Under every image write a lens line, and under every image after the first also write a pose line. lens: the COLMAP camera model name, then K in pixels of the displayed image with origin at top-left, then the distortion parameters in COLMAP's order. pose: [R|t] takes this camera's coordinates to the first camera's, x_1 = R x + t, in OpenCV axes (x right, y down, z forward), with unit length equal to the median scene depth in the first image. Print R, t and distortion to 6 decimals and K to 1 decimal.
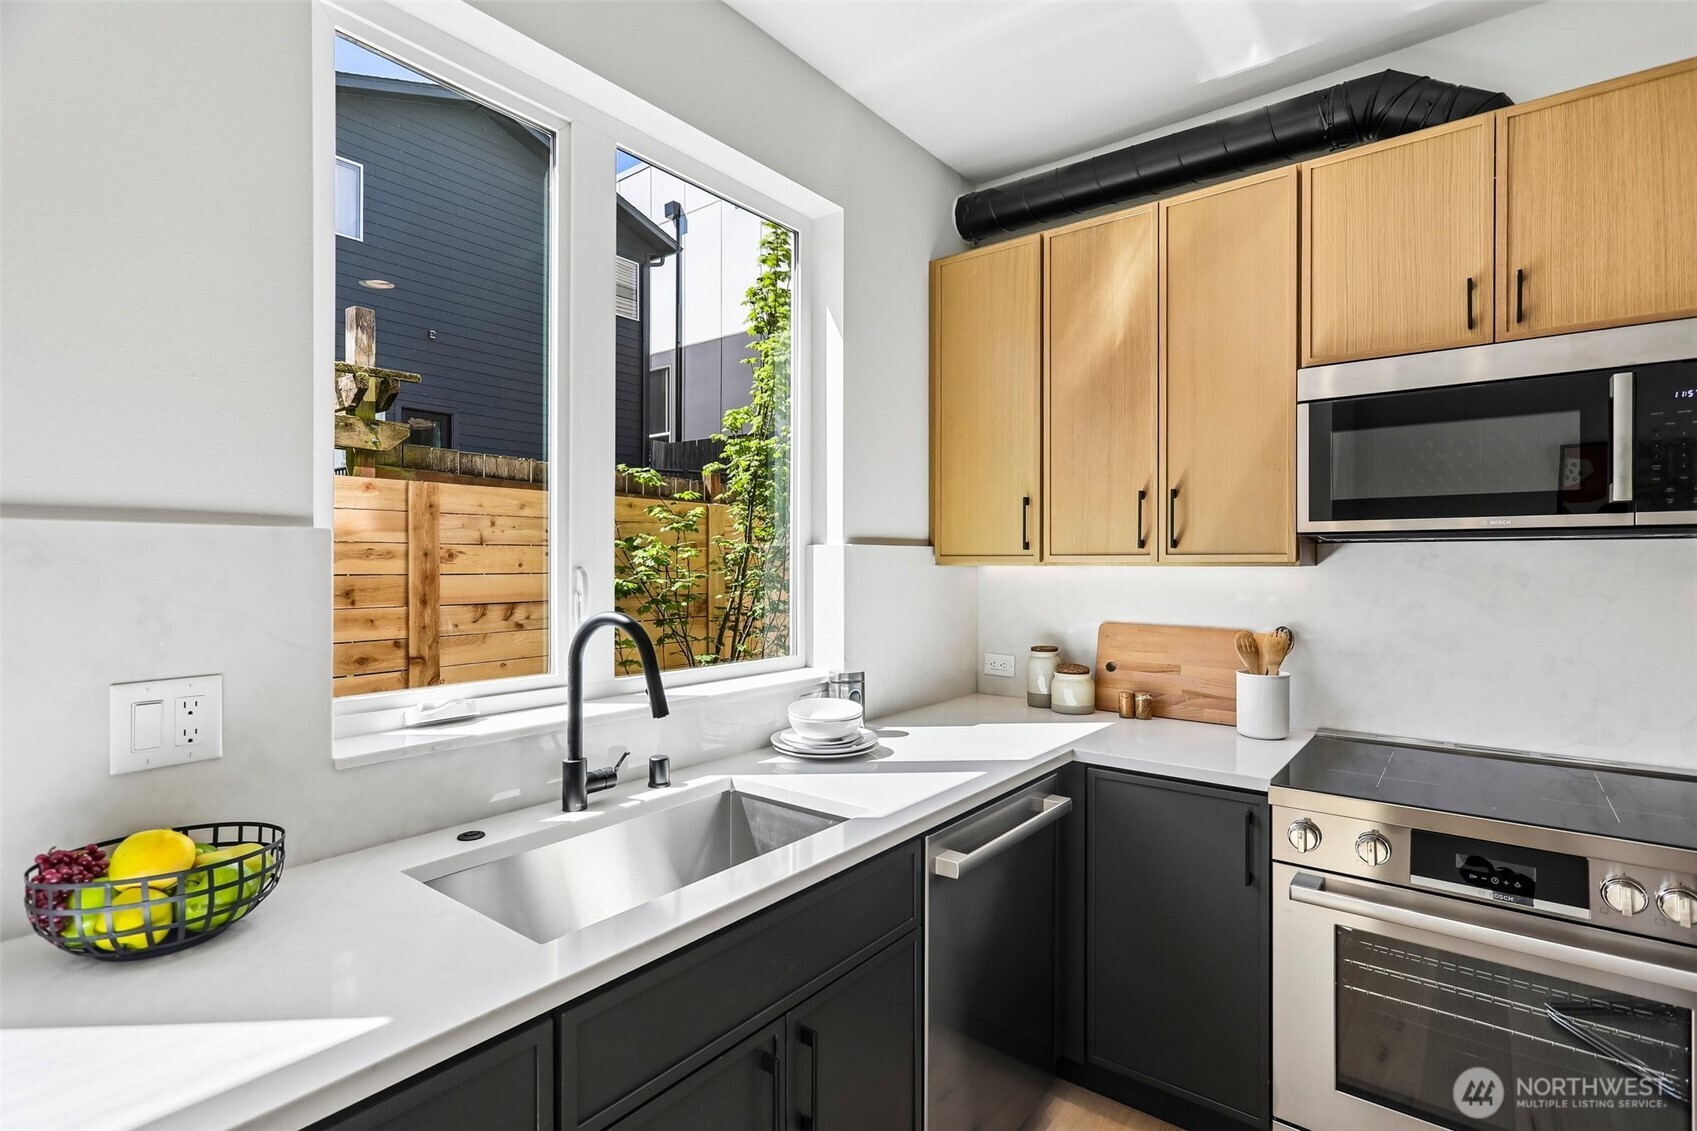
lens RADIAL K [[815.3, 0, 853.1], [0, 815.3, 563.4], [0, 0, 1]] dist [-0.003345, 0.002318]
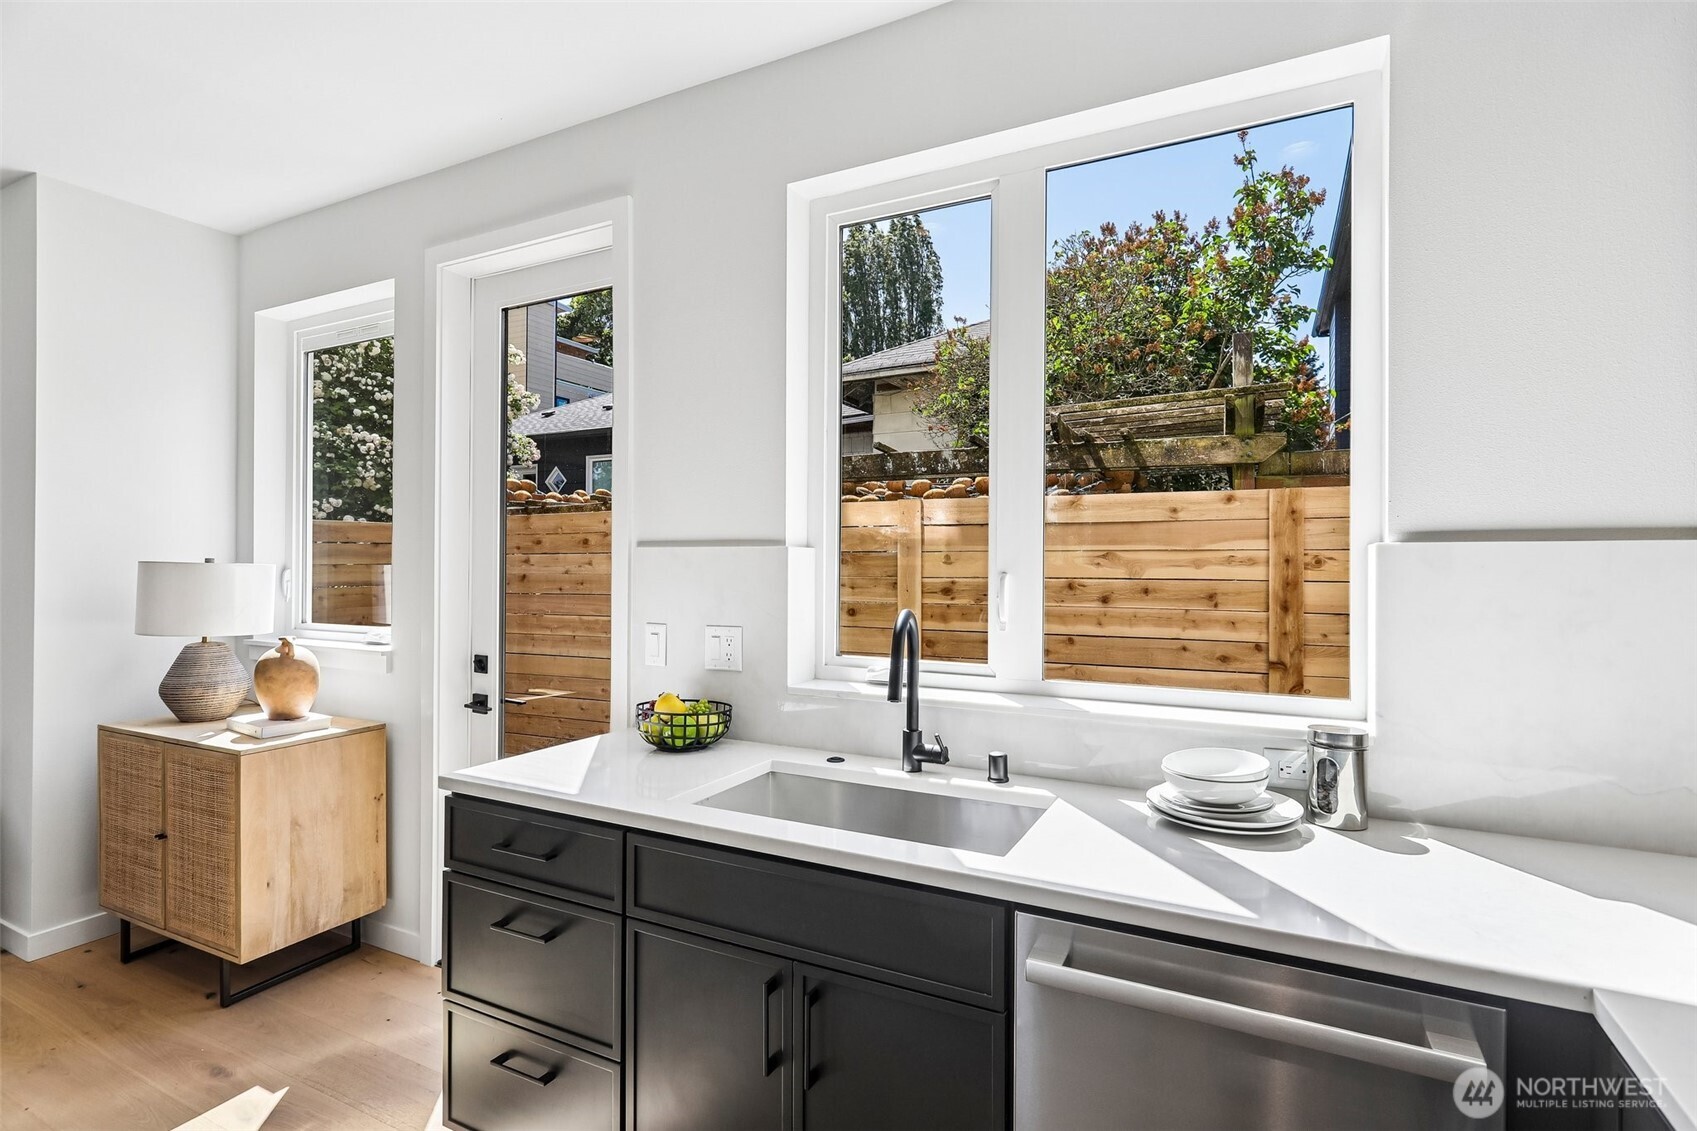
lens RADIAL K [[815.3, 0, 853.8], [0, 815.3, 561.3], [0, 0, 1]] dist [-0.003345, 0.002318]
pose [[0.192579, -0.004954, -0.981269, 0.552701], [-0.006377, 0.999960, -0.006300, -0.001320], [0.981261, 0.007471, 0.192539, 0.450088]]
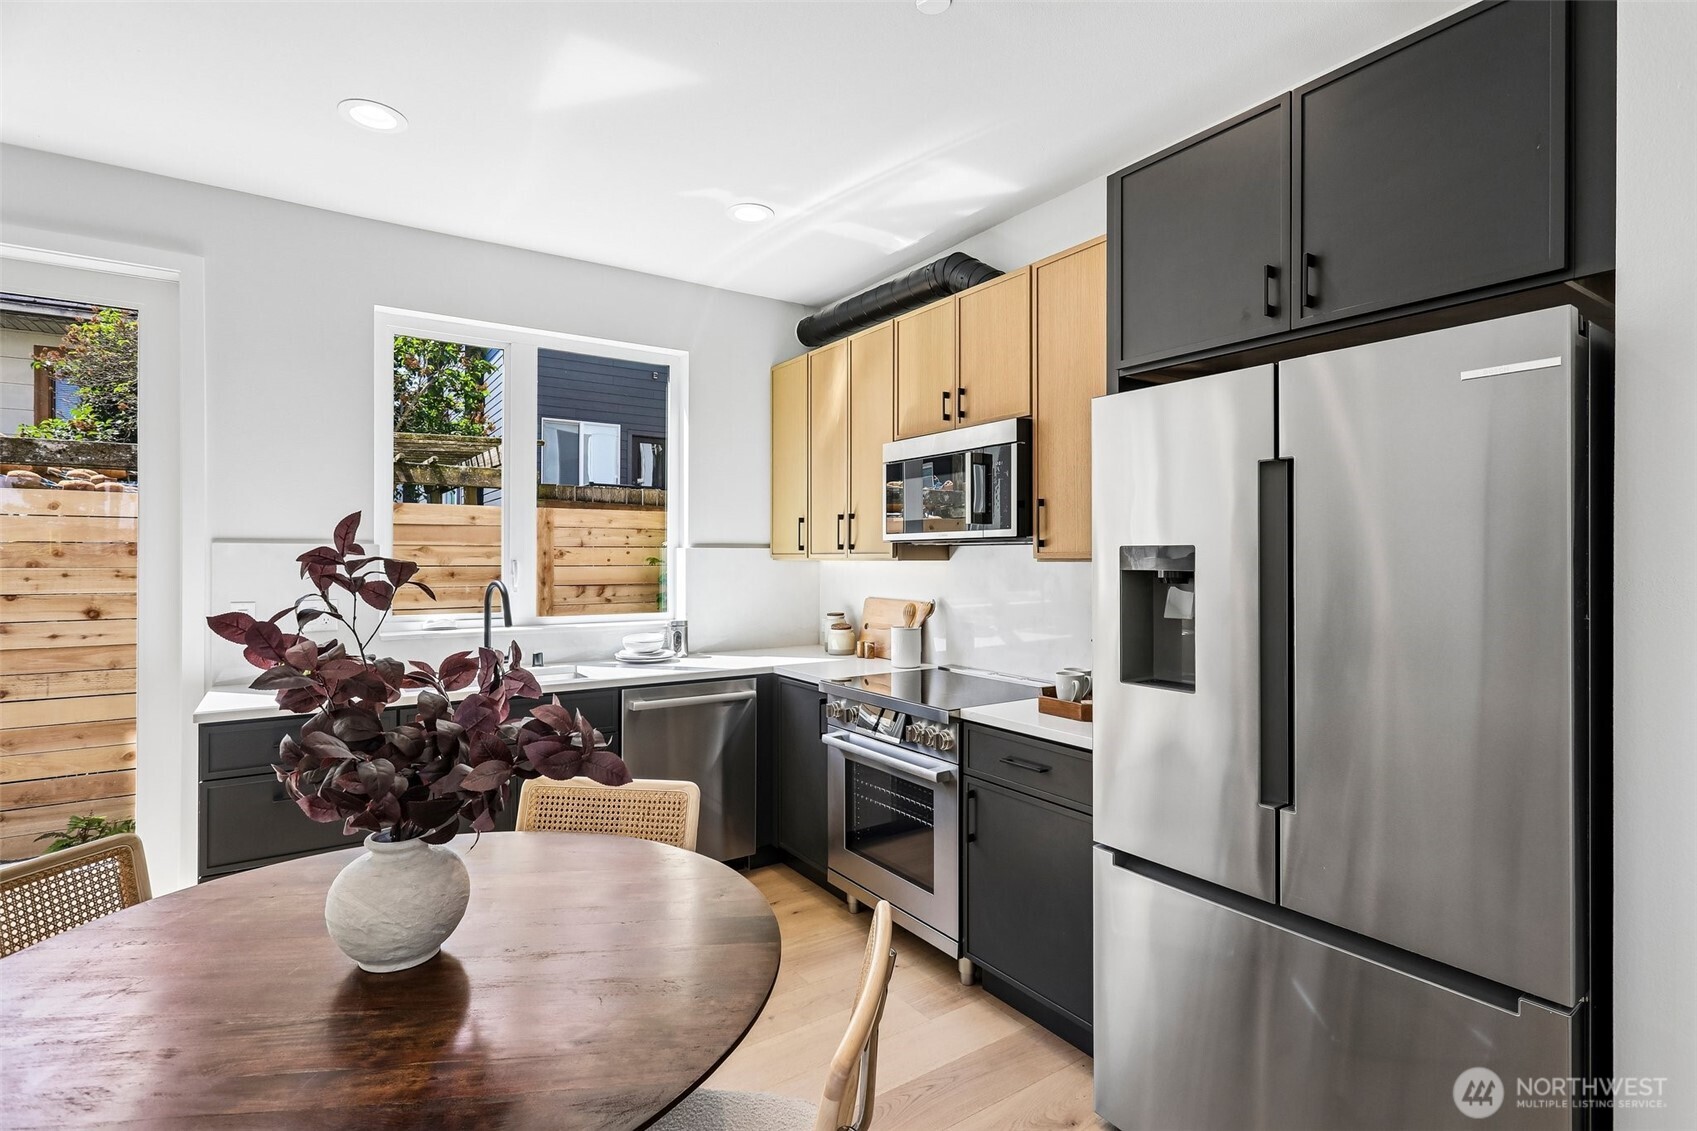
lens RADIAL K [[815.3, 0, 850.0], [0, 815.3, 562.6], [0, 0, 1]] dist [-0.003345, 0.002318]
pose [[0.951609, 0.002645, -0.307300, 0.837614], [-0.001786, 0.999994, 0.003077, 0.001847], [0.307306, -0.002380, 0.951608, -0.524507]]
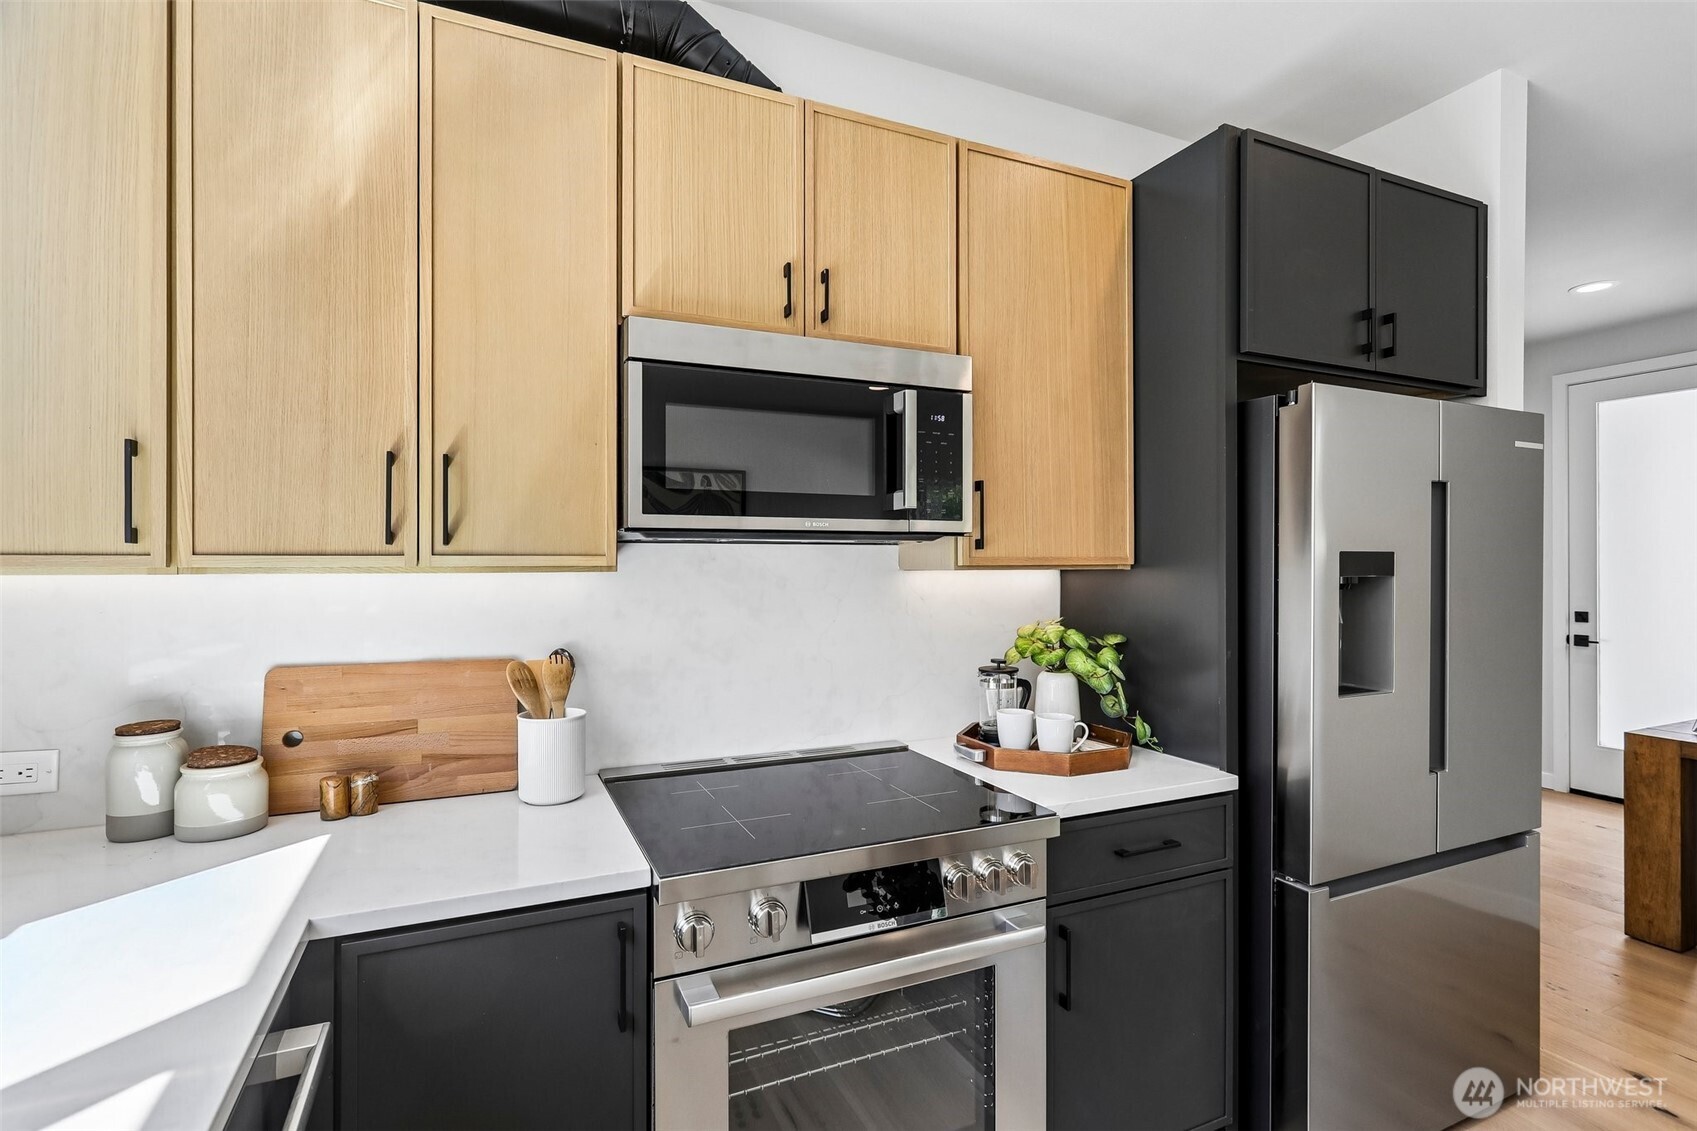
lens RADIAL K [[815.3, 0, 848.3], [0, 815.3, 561.3], [0, 0, 1]] dist [-0.003345, 0.002318]
pose [[0.462602, 0.002329, 0.886563, -0.032752], [0.003459, 0.999984, -0.004432, -0.001491], [-0.886559, 0.005117, 0.462587, 0.387599]]
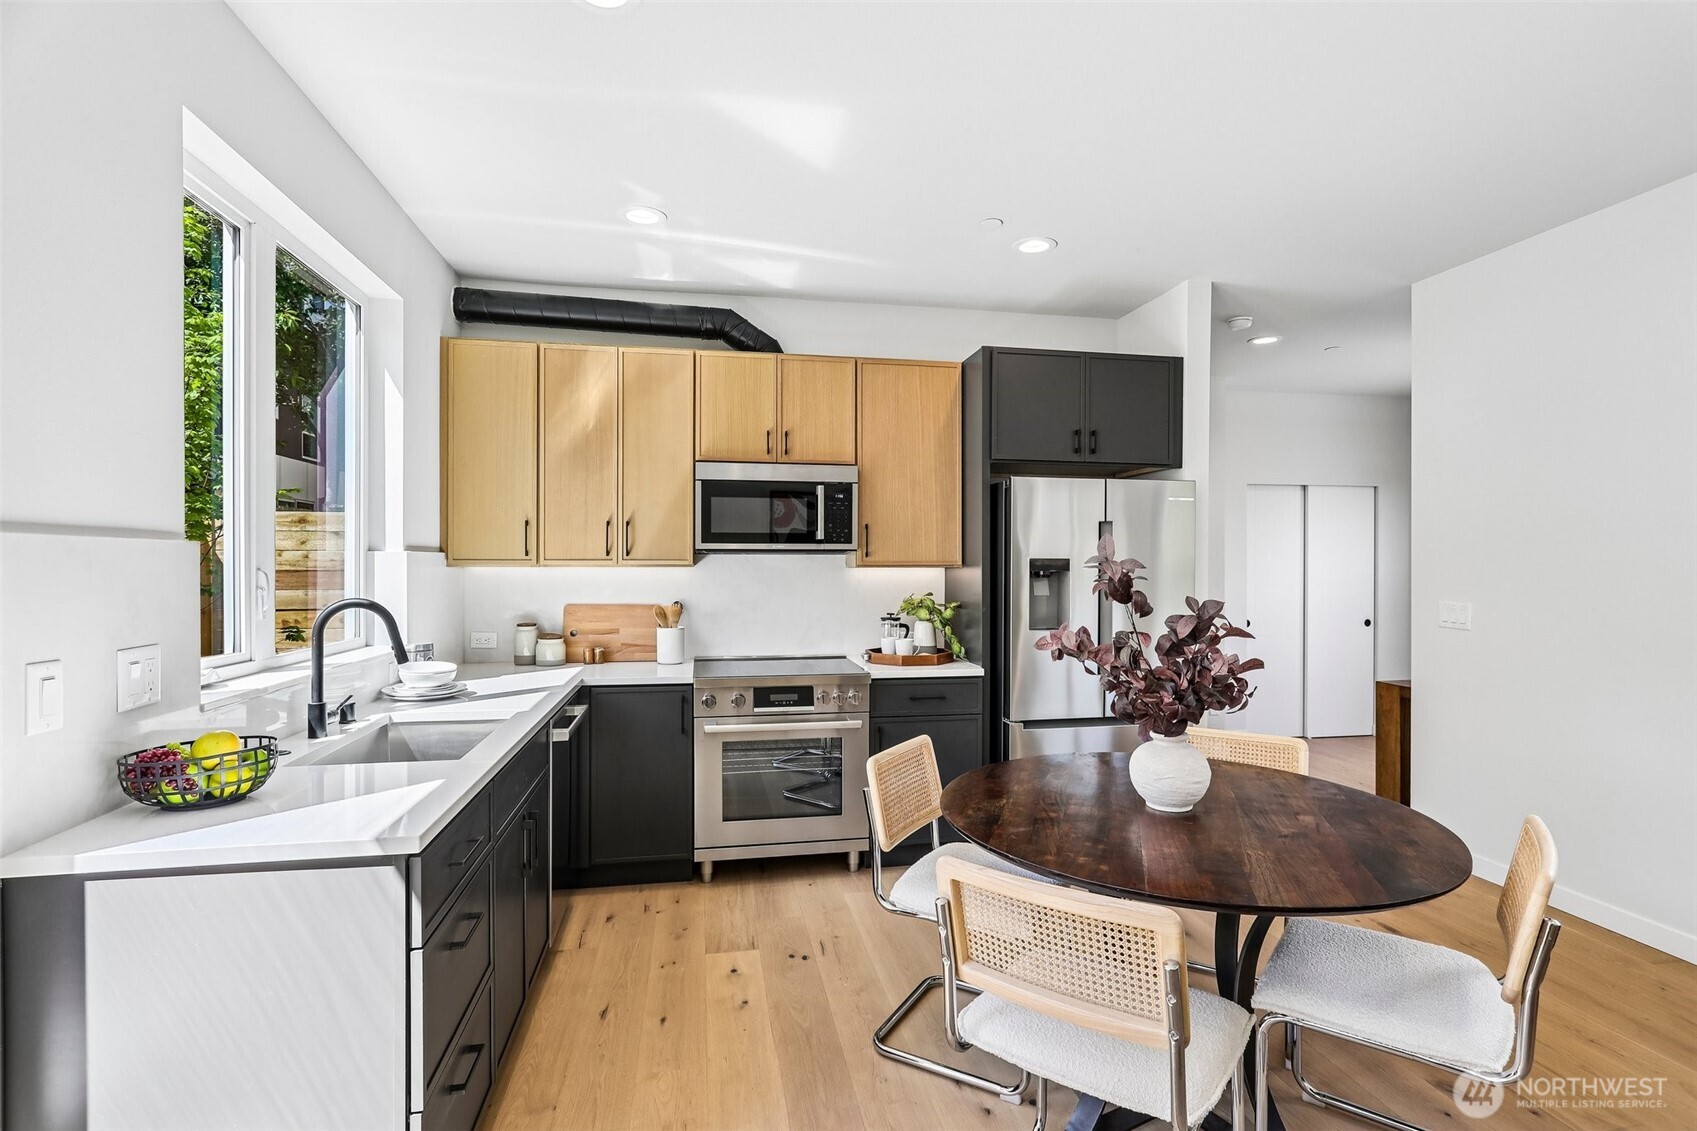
lens RADIAL K [[815.3, 0, 847.1], [0, 815.3, 562.9], [0, 0, 1]] dist [-0.003345, 0.002318]
pose [[0.666742, 0.001605, 0.745287, -0.523386], [0.000422, 0.999997, -0.002530, -0.000432], [-0.745288, 0.002001, 0.666739, -0.432278]]
